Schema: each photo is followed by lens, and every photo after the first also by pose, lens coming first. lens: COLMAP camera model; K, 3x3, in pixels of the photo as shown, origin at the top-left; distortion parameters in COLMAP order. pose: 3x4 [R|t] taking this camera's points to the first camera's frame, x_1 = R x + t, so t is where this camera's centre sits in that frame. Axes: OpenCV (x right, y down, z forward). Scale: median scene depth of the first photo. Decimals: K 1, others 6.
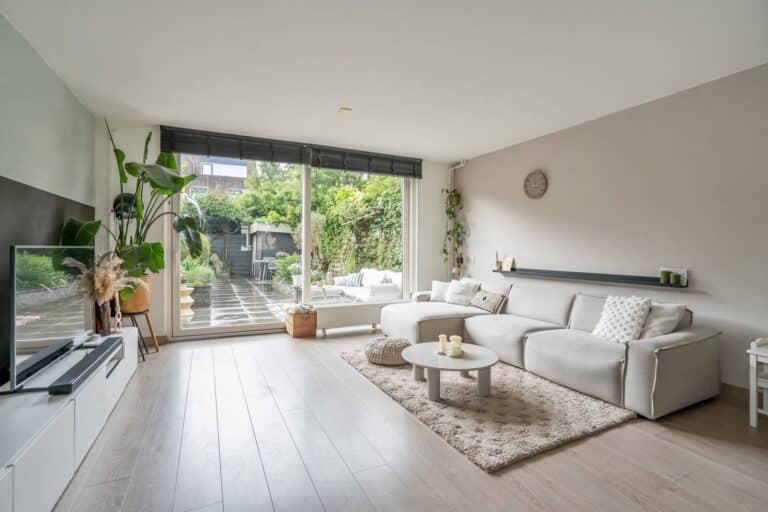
lens RADIAL K [[365.1, 0, 387.4], [0, 365.1, 249.7], [0, 0, 1]] dist [-0.033924, 0.000190]
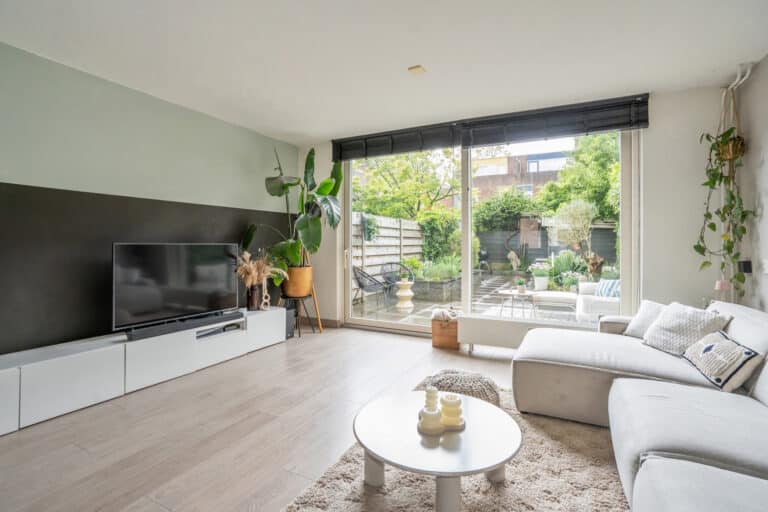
lens RADIAL K [[368.8, 0, 382.3], [0, 368.8, 244.3], [0, 0, 1]] dist [-0.018064, 0.001176]
pose [[0.595042, -0.005454, -0.803676, 0.383701], [-0.001406, 0.999968, -0.007827, 0.002635], [0.803693, 0.005788, 0.595016, 0.371182]]
